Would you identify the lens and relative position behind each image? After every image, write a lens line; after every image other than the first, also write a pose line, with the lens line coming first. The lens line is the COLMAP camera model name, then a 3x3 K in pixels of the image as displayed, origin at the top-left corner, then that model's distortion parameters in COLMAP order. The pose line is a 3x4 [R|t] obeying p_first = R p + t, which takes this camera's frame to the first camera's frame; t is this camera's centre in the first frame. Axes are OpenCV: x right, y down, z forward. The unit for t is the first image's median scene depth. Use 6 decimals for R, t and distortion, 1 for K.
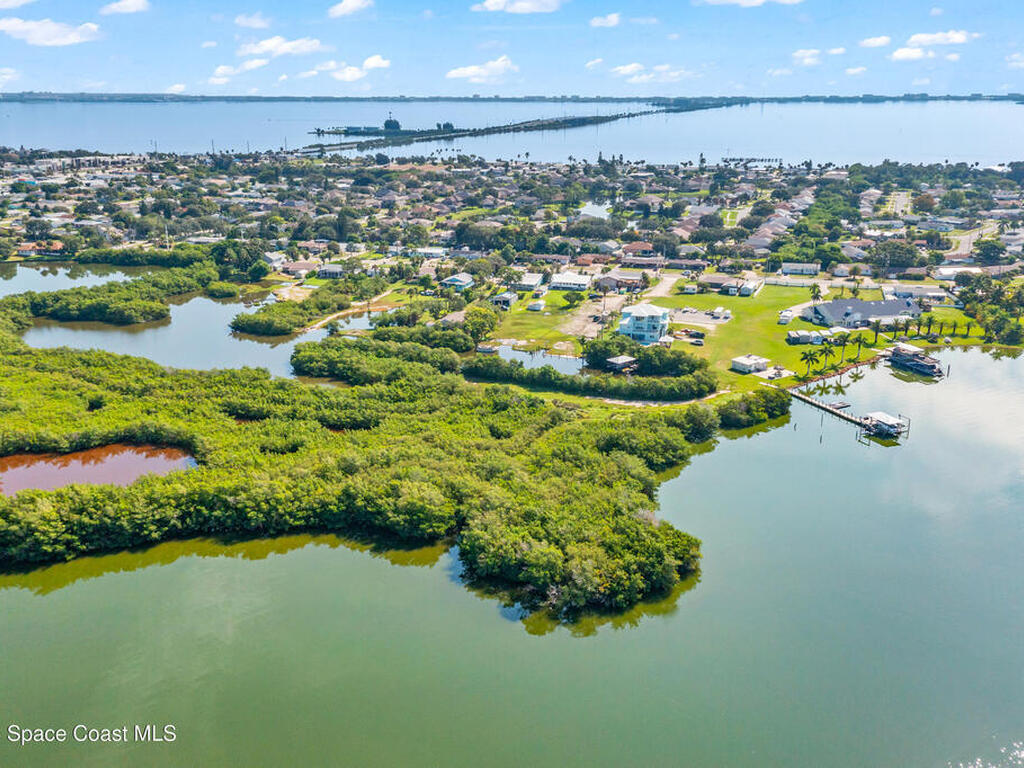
lens RADIAL K [[950.2, 0, 512.0], [0, 950.2, 384.0], [0, 0, 1]] dist [0.016711, 0.020292]
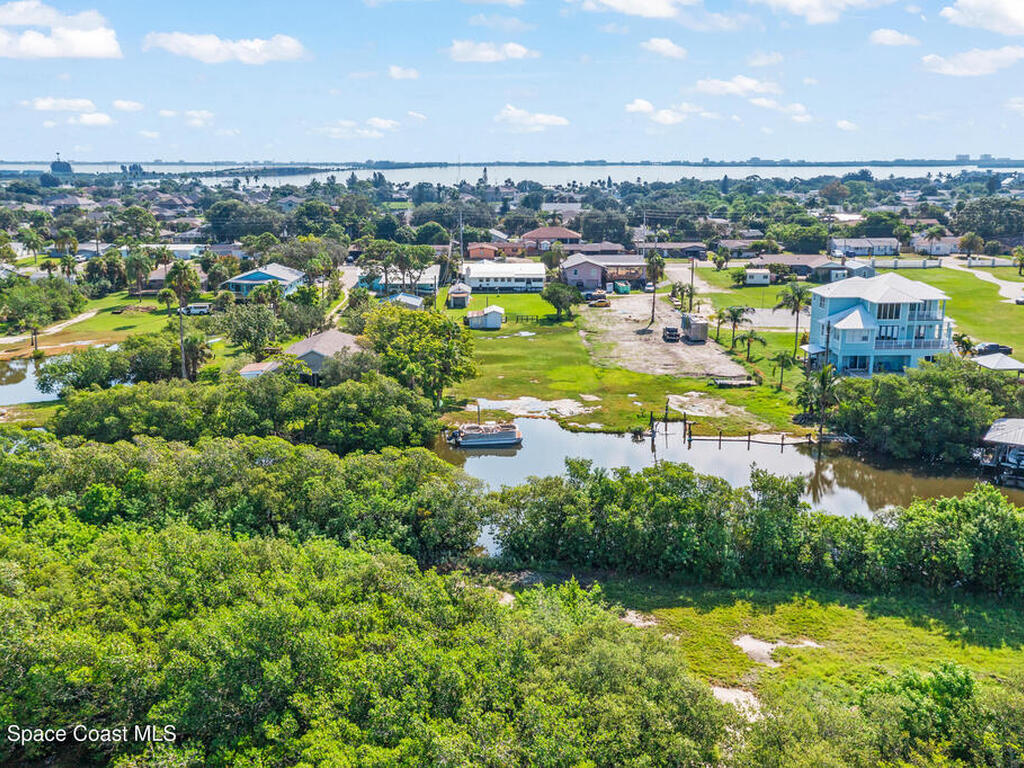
lens RADIAL K [[950.2, 0, 512.0], [0, 950.2, 384.0], [0, 0, 1]] dist [0.016711, 0.020292]
pose [[0.951258, -0.069713, 0.300413, -0.100803], [0.090541, 0.994319, -0.055957, -0.033878], [-0.294805, 0.080429, 0.952167, 0.684403]]
